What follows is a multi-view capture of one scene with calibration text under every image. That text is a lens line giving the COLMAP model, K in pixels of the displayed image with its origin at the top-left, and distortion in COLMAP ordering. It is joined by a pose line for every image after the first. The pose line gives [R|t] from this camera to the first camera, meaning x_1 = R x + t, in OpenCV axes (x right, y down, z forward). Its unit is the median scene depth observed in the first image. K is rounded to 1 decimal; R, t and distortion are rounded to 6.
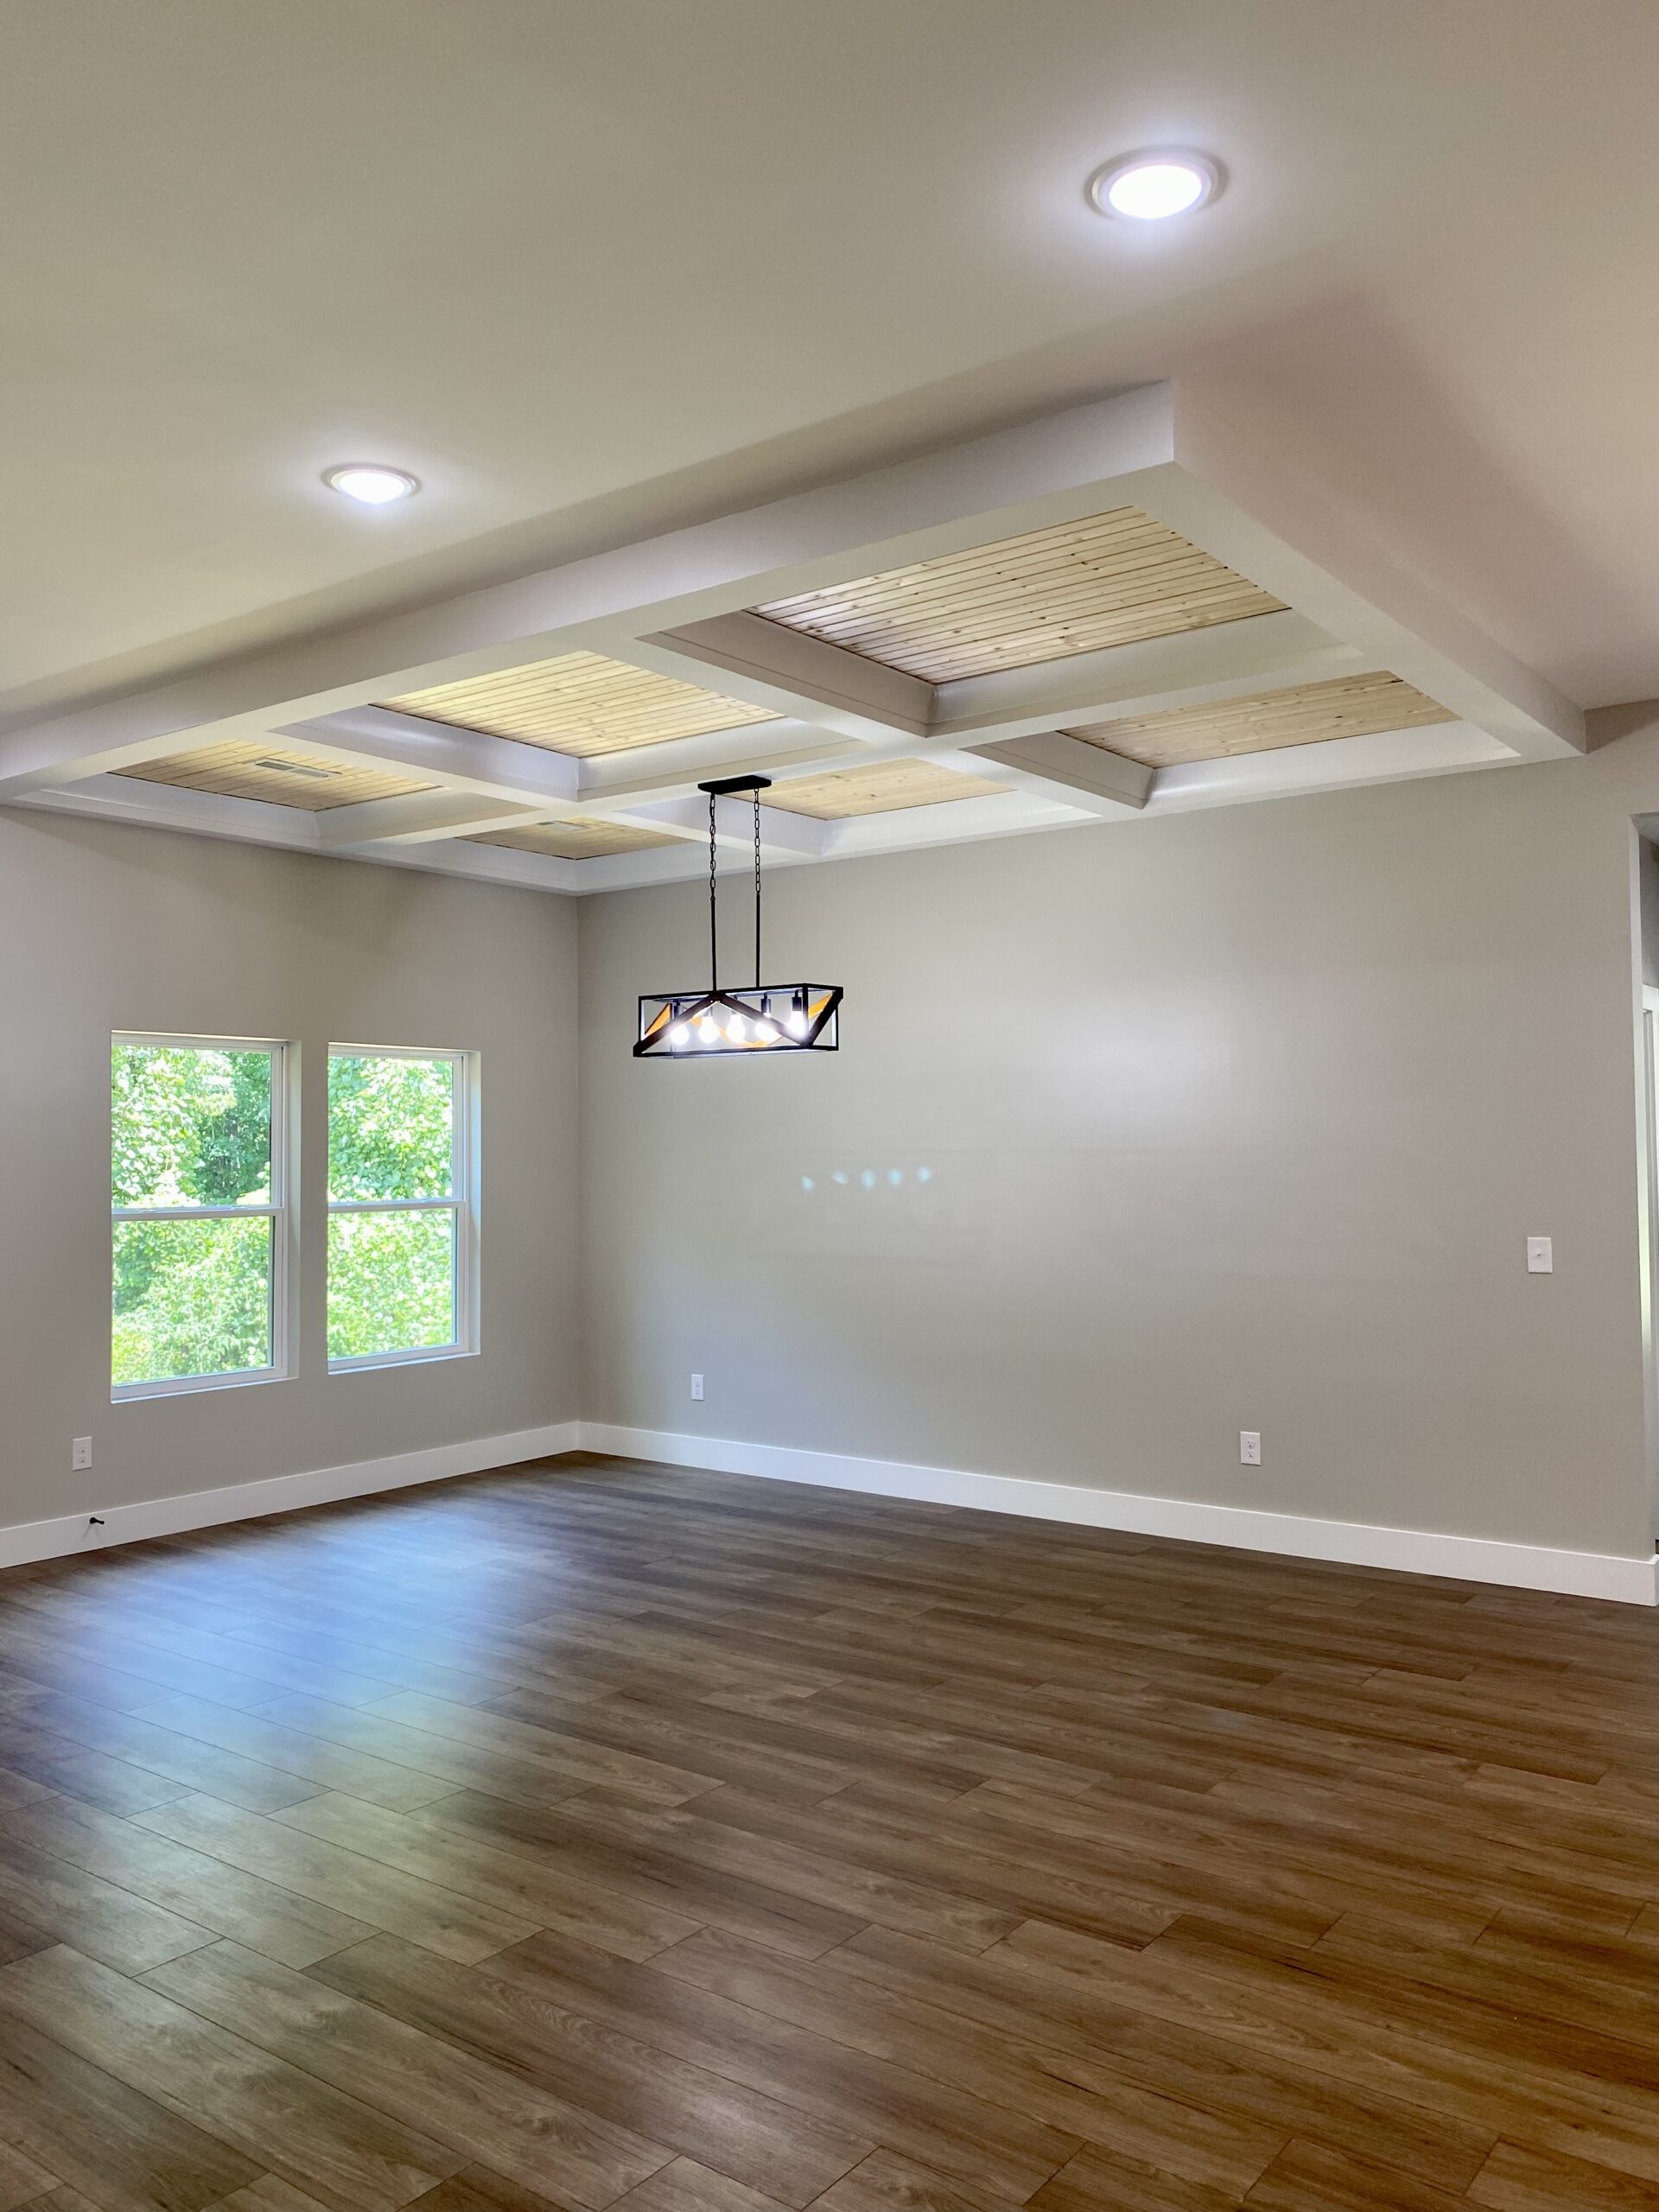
lens RADIAL K [[1699.1, 0, 833.1], [0, 1699.1, 1107.2], [0, 0, 1]] dist [-0.004748, -0.011629]
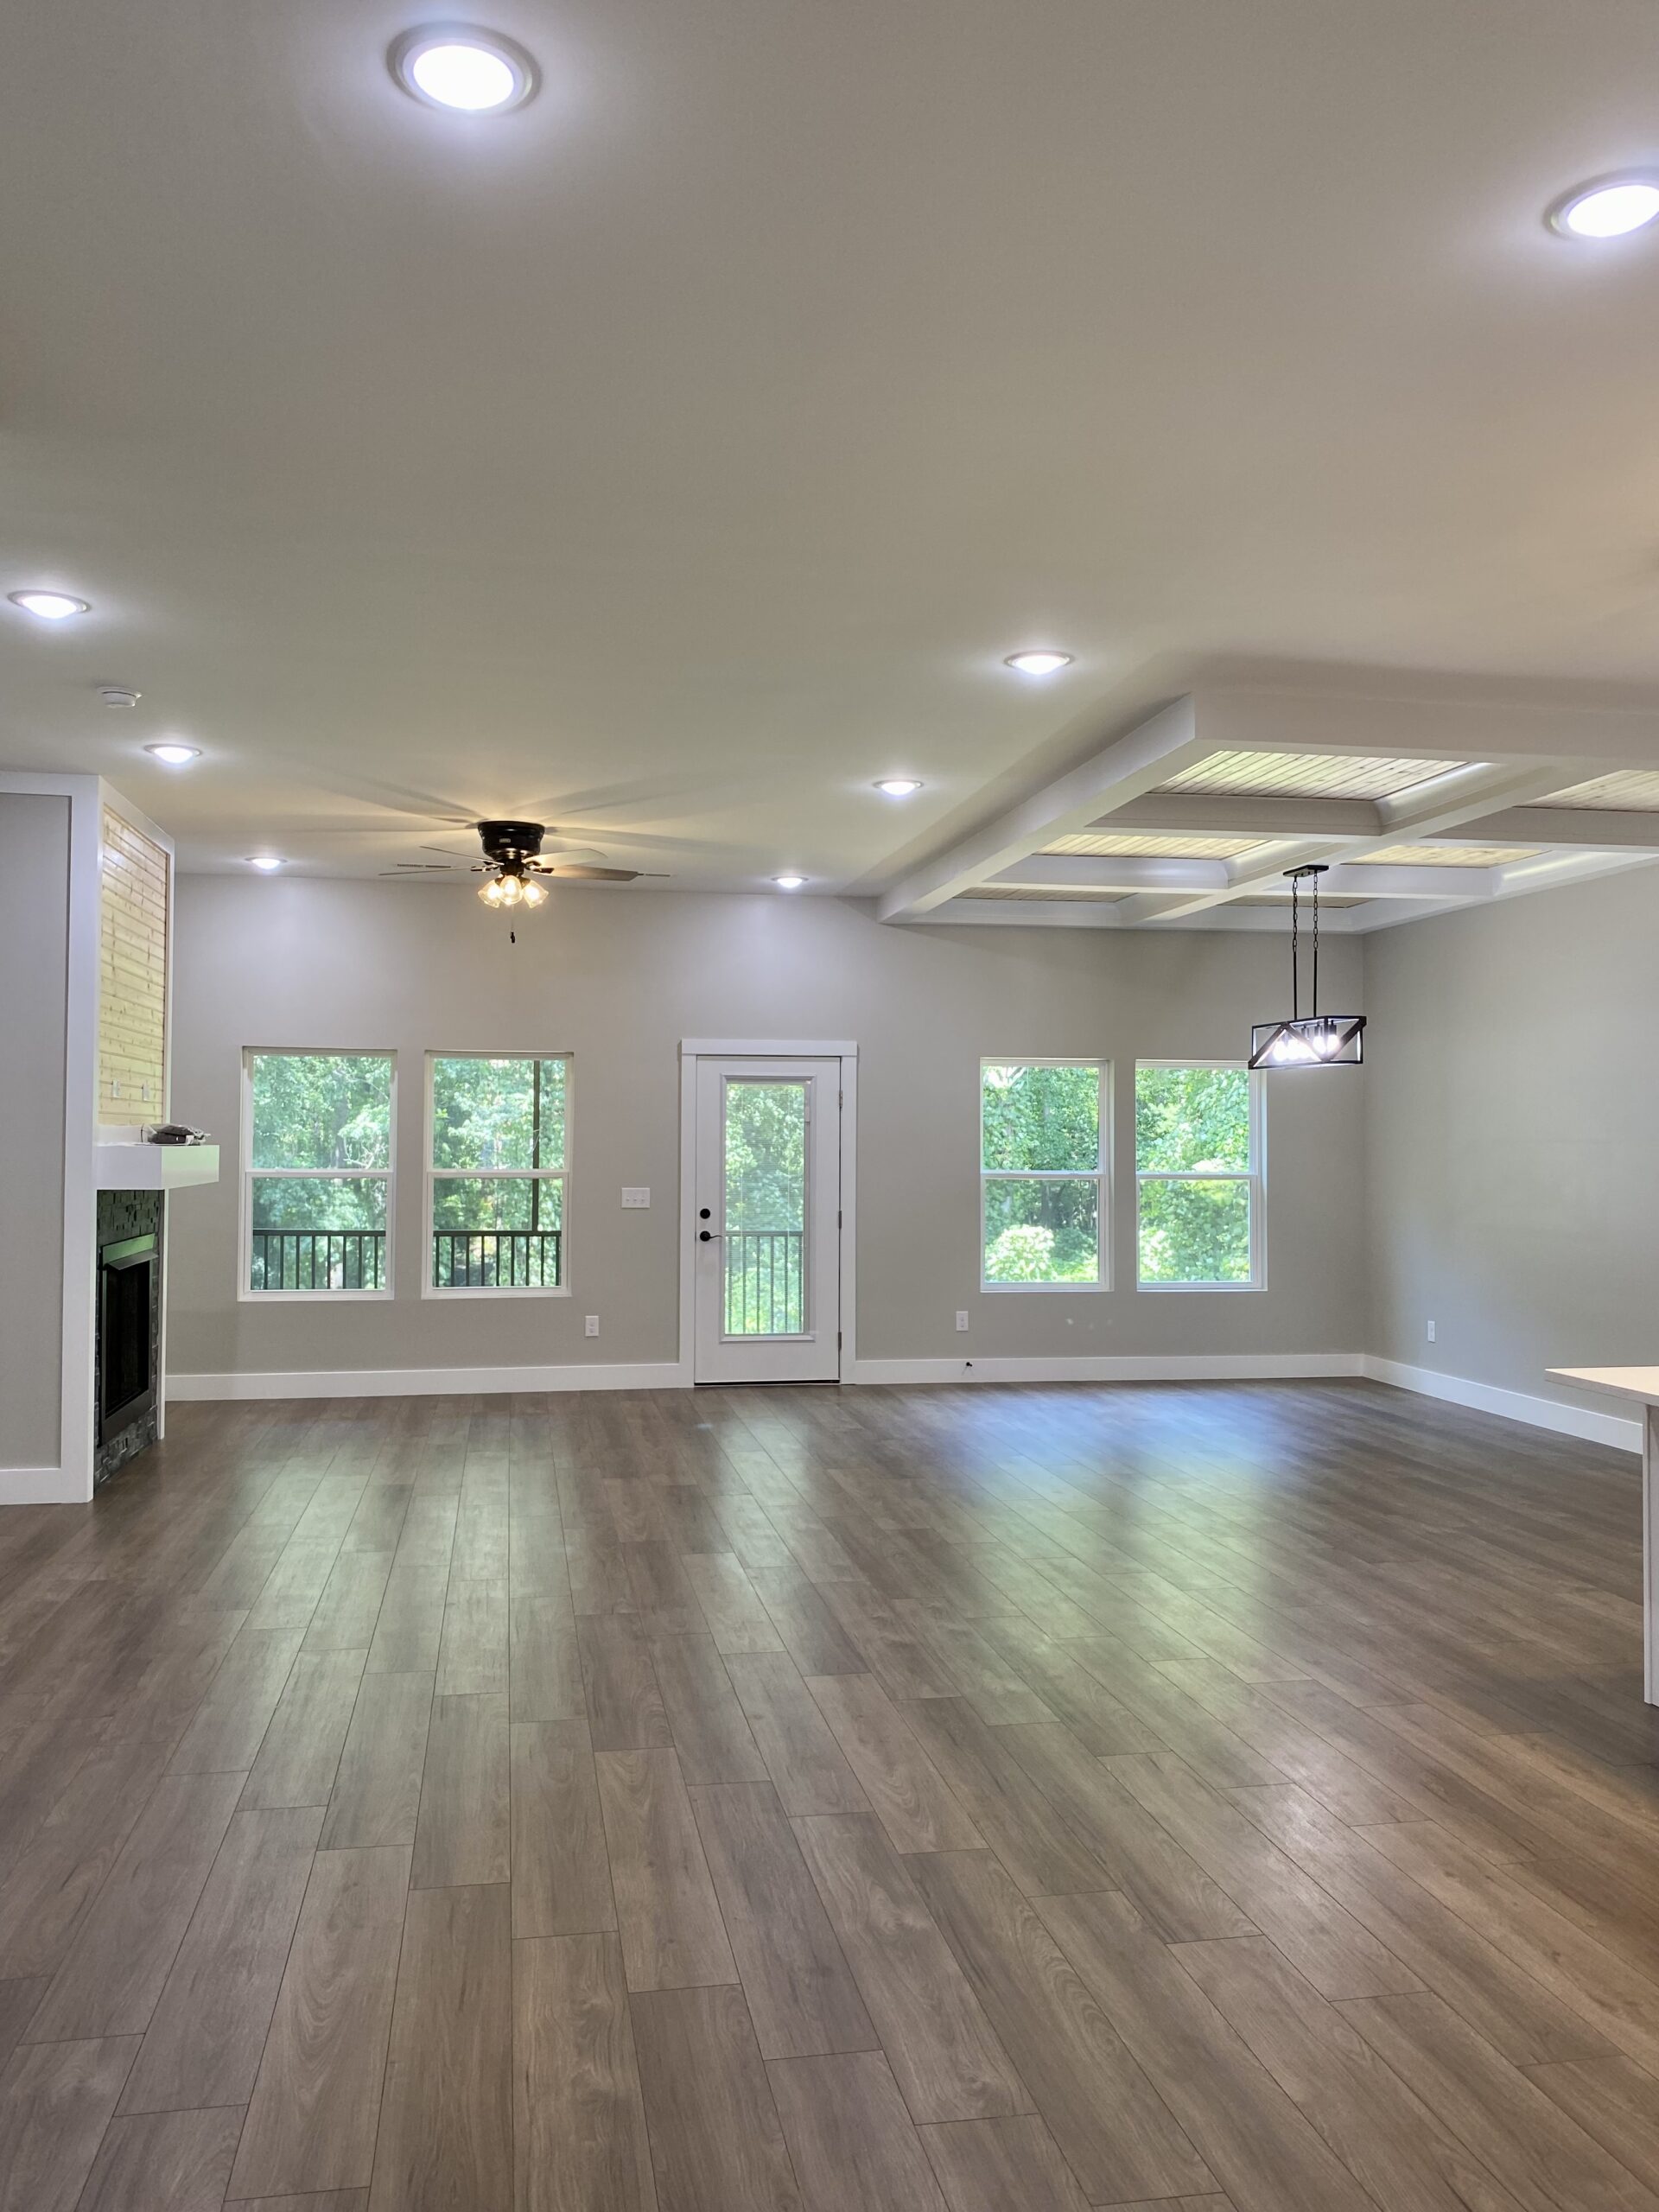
lens RADIAL K [[1699.1, 0, 827.5], [0, 1699.1, 1106.7], [0, 0, 1]] dist [-0.004748, -0.011629]
pose [[0.747506, 0.003862, -0.664244, 0.503563], [-0.003395, 0.999992, 0.001994, 0.000912], [0.664246, 0.000765, 0.747513, -0.261639]]
